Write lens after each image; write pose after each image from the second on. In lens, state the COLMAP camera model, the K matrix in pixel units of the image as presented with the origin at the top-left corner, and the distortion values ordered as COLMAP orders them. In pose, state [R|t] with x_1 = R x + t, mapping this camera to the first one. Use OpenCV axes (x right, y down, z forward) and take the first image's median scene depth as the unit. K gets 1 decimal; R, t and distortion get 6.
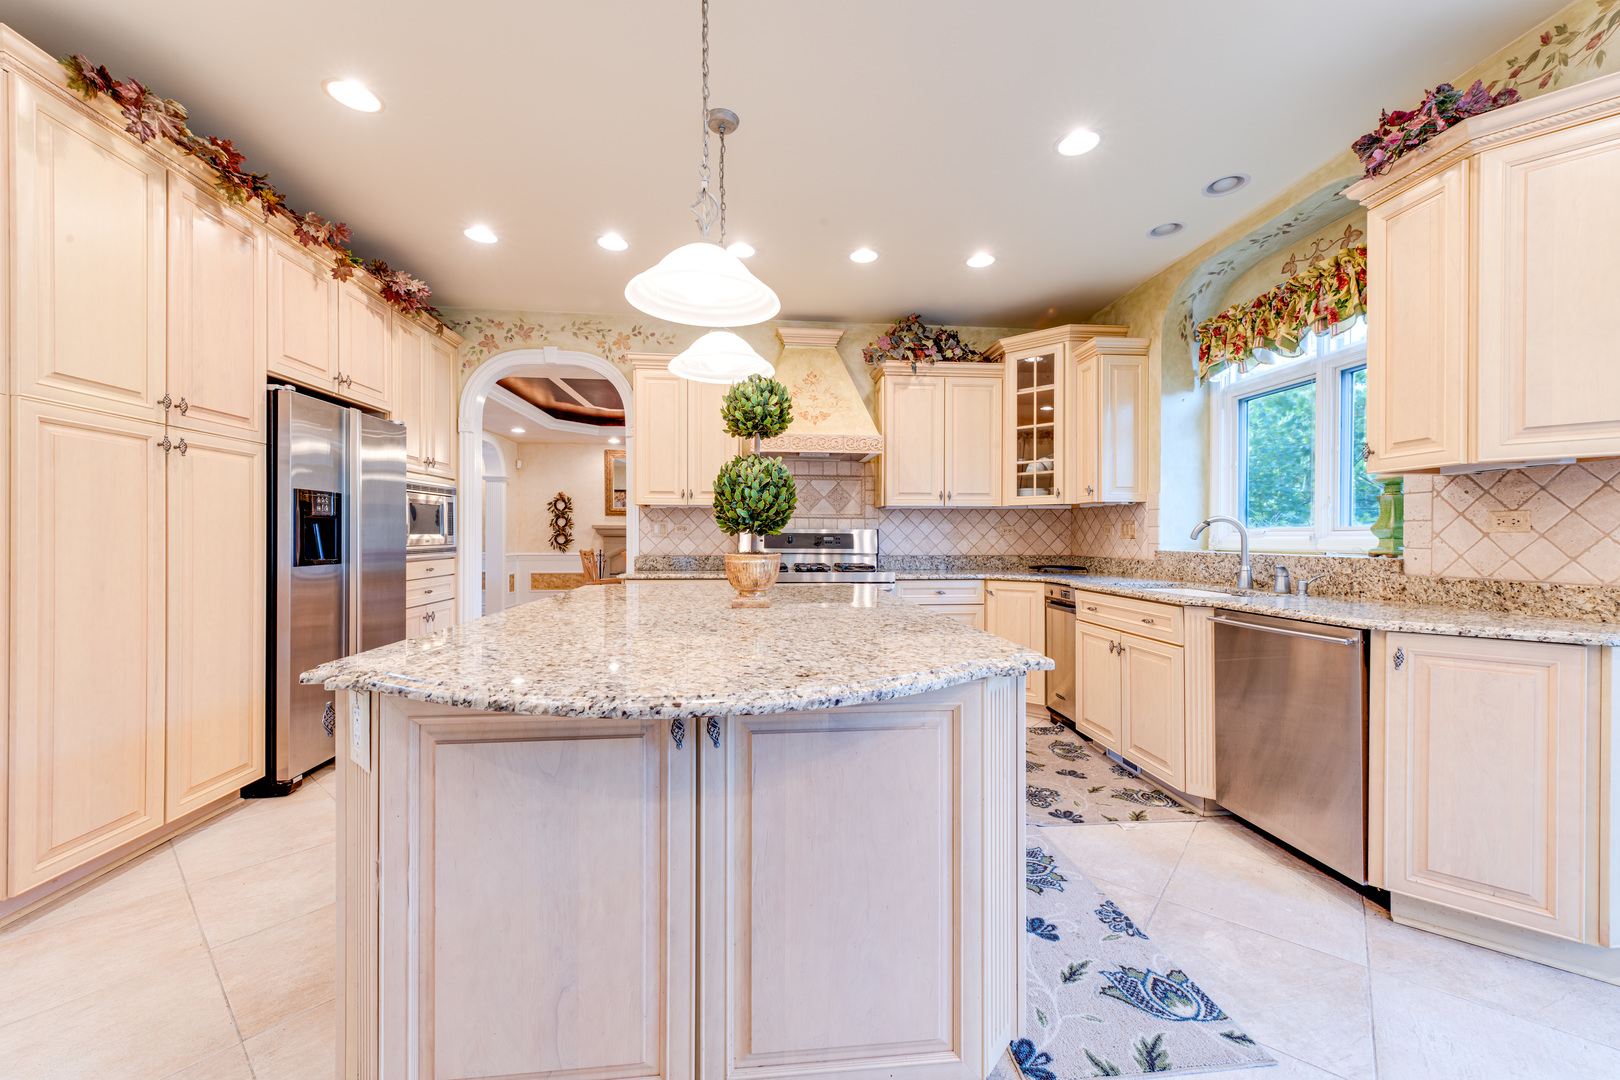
lens RADIAL K [[658.5, 0, 800.6], [0, 658.5, 540.2], [0, 0, 1]] dist [0.010105, -0.000427]
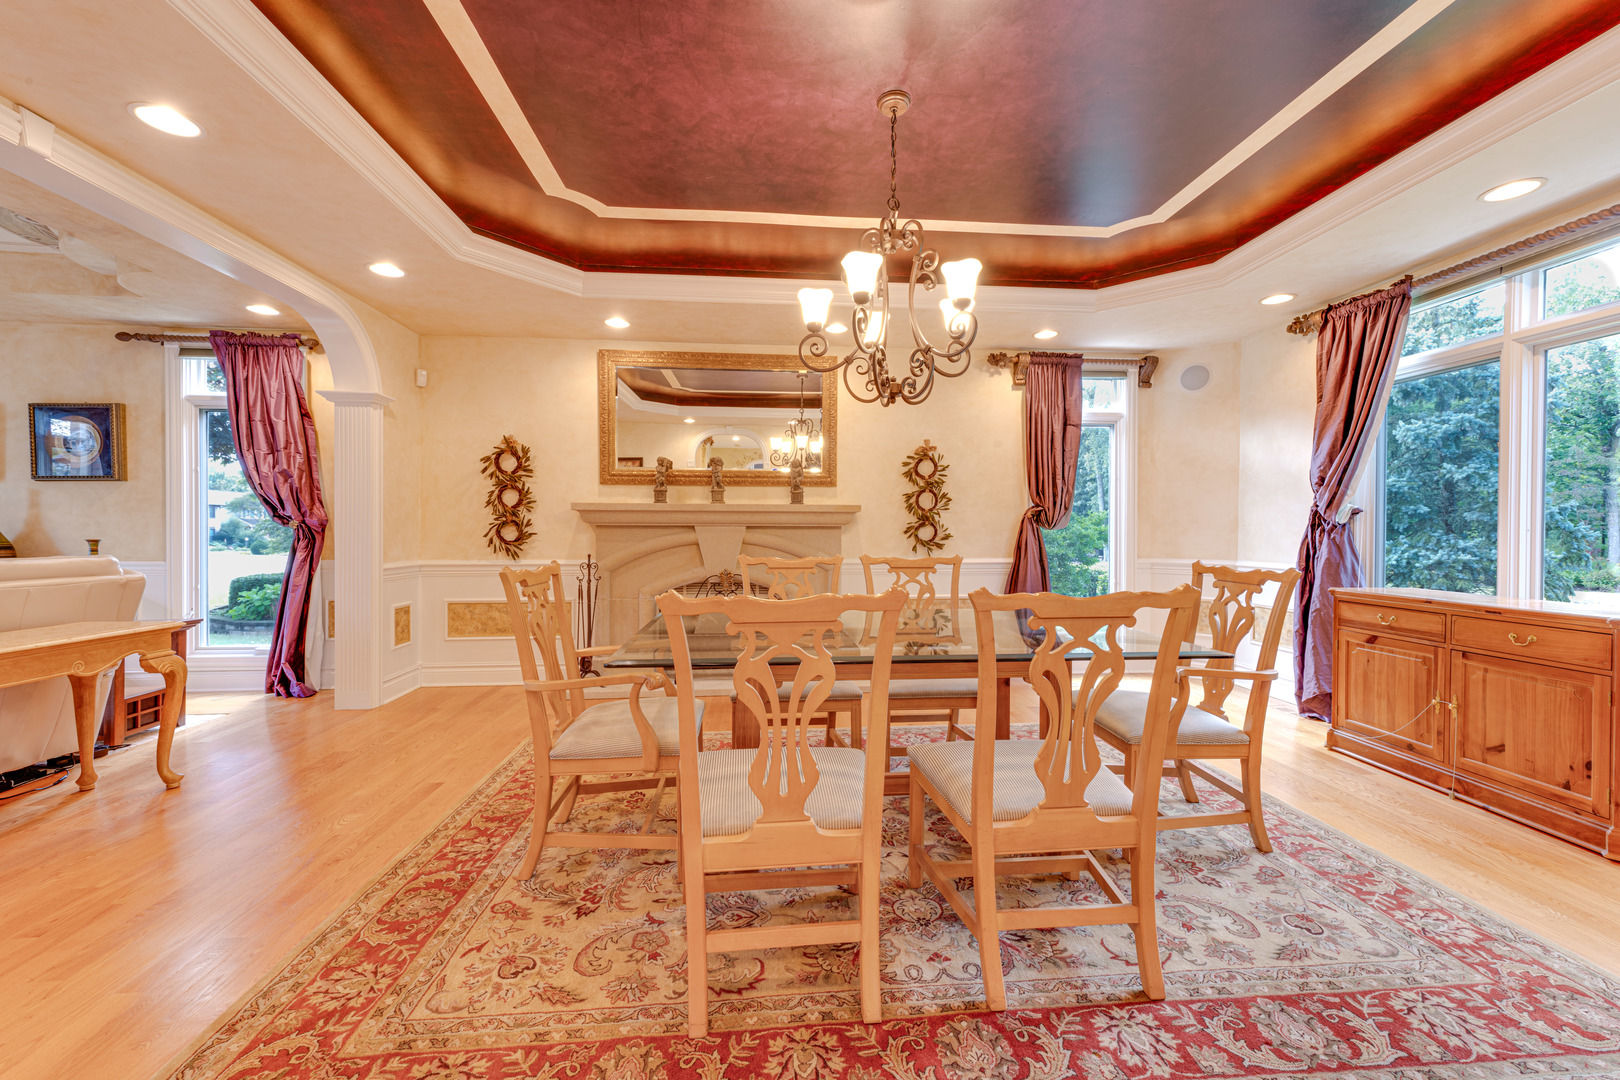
lens RADIAL K [[634.1, 0, 815.2], [0, 634.1, 533.8], [0, 0, 1]] dist [0.008365, -0.000444]
pose [[0.999711, -0.000844, 0.024016, -0.270657], [0.000792, 0.999997, 0.002173, -0.001996], [-0.024017, -0.002153, 0.999709, 0.961416]]
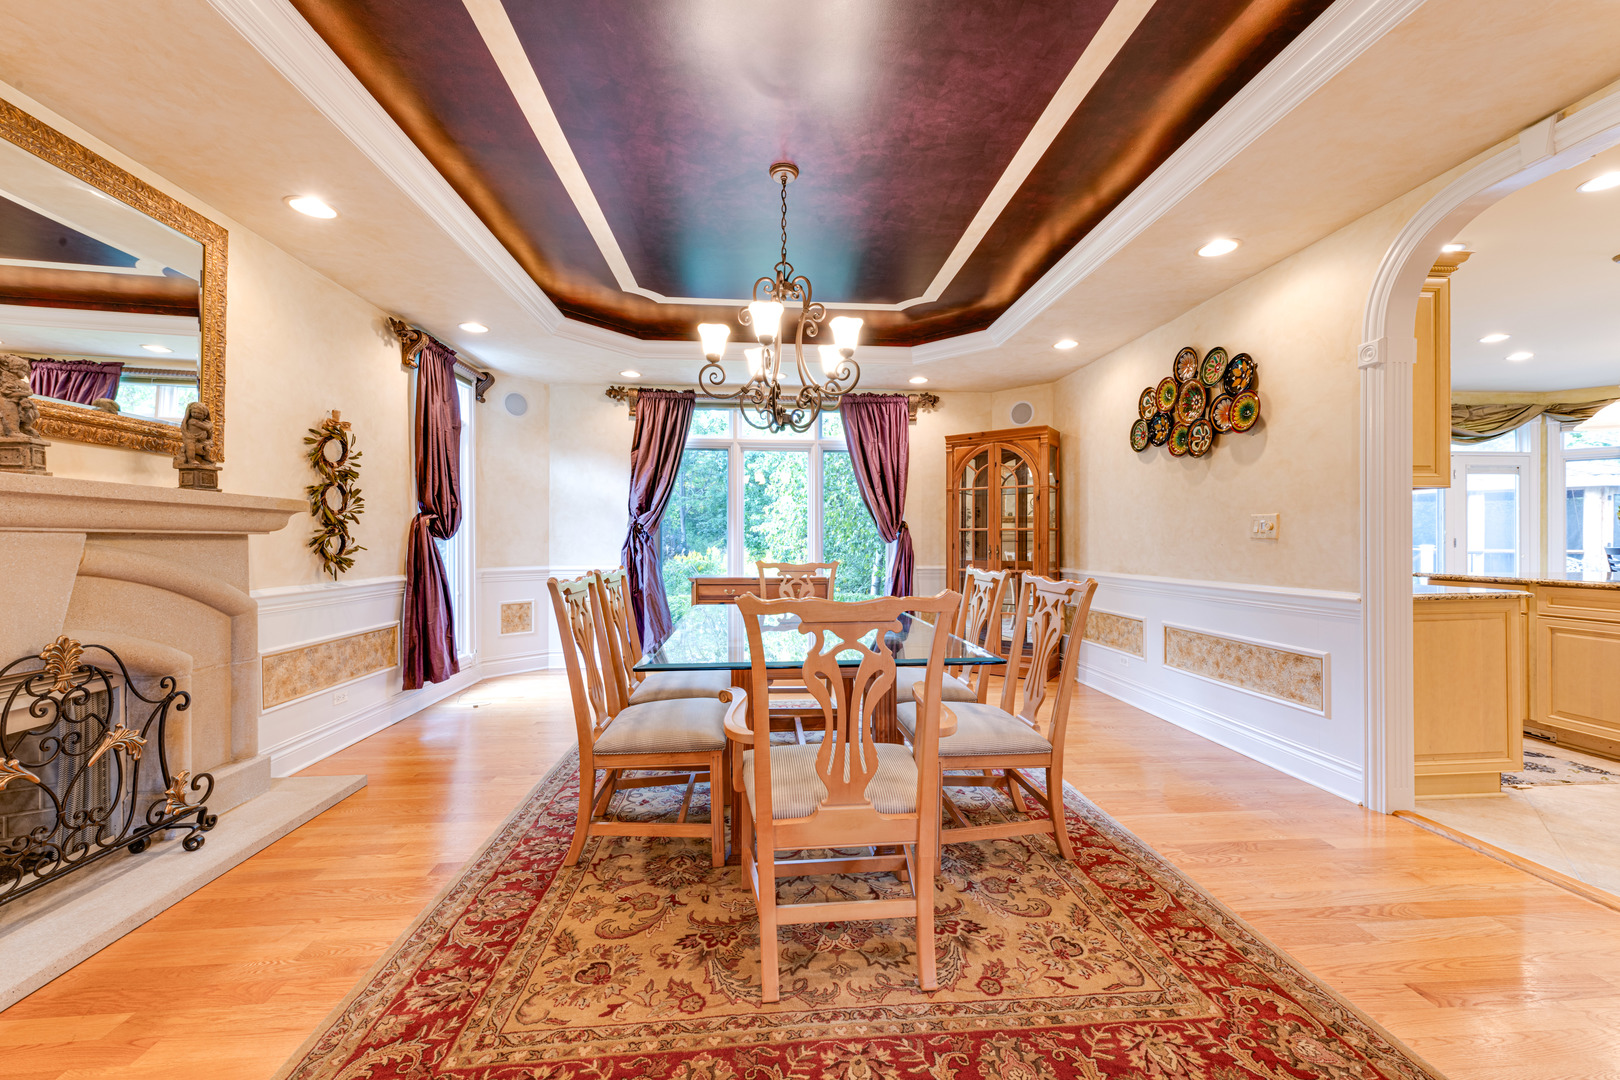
lens RADIAL K [[634.1, 0, 814.5], [0, 634.1, 538.6], [0, 0, 1]] dist [0.008365, -0.000444]
pose [[-0.019462, 0.001180, 0.999810, -0.741966], [0.004179, 0.999991, -0.001099, -0.004946], [-0.999802, 0.004157, -0.019467, 1.413617]]
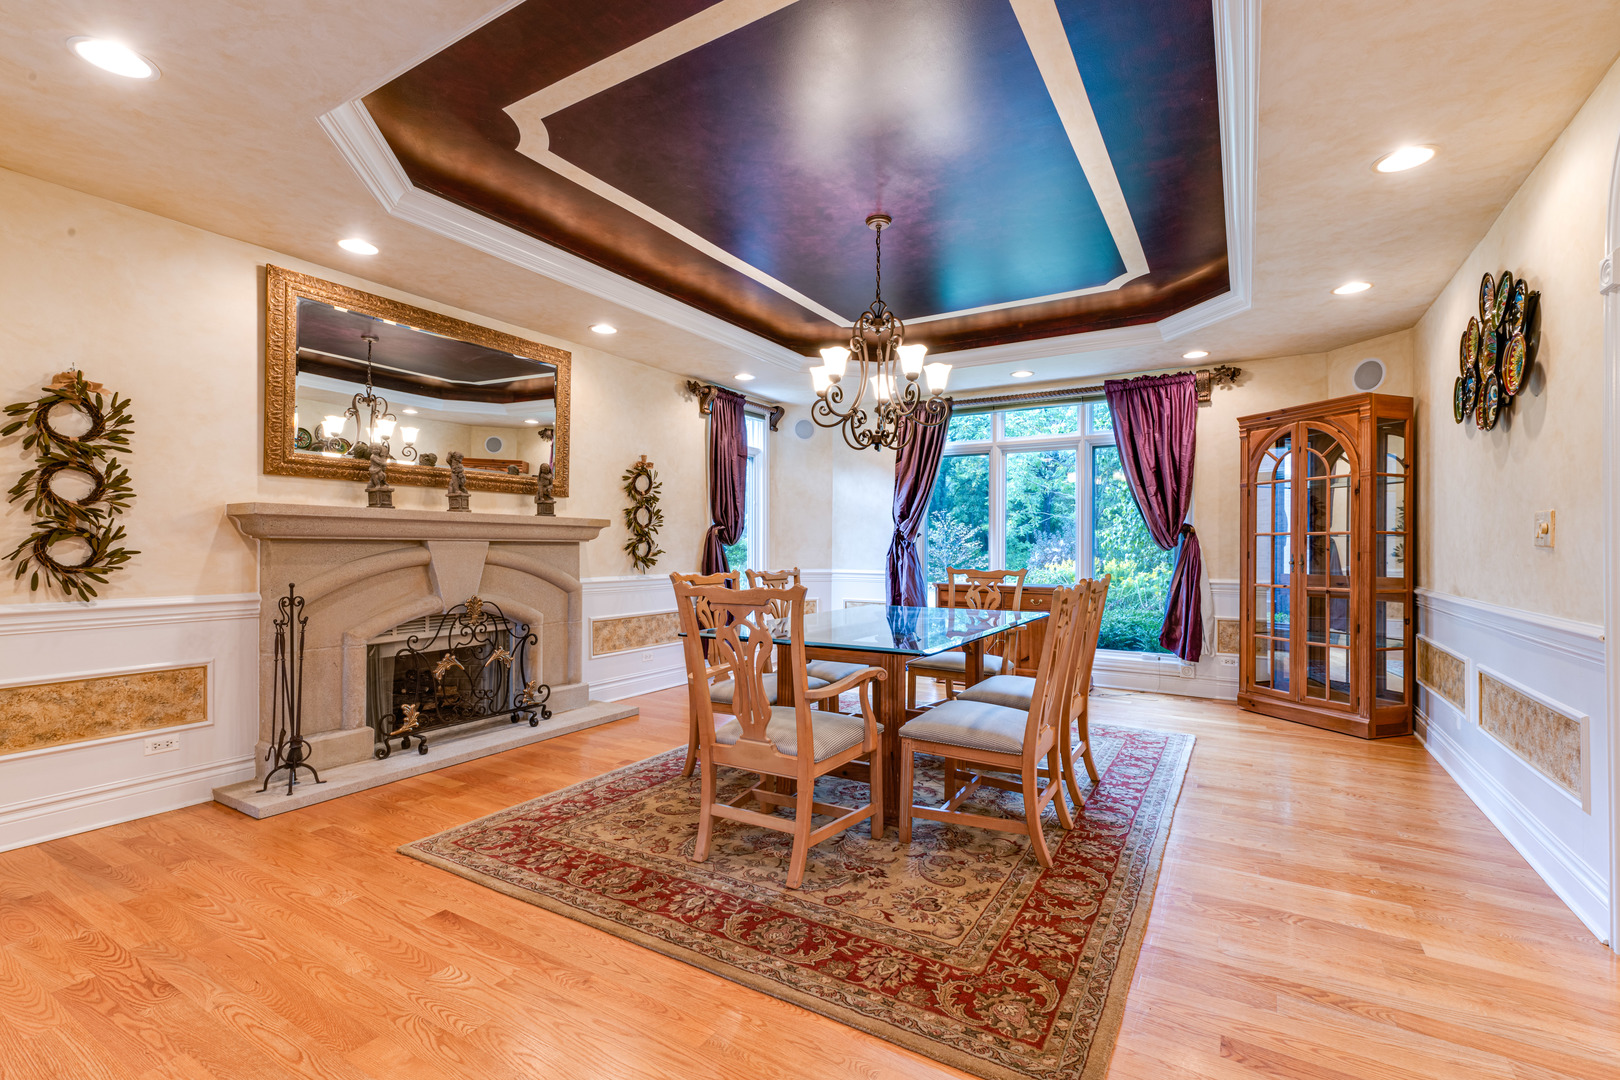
lens RADIAL K [[717.7, 0, 820.9], [0, 717.7, 542.7], [0, 0, 1]] dist [0.012133, -0.001581]
pose [[0.564037, 0.003989, 0.825740, -0.802342], [0.001494, 0.999982, -0.005851, -0.004125], [-0.825748, 0.004534, 0.564021, 1.084939]]
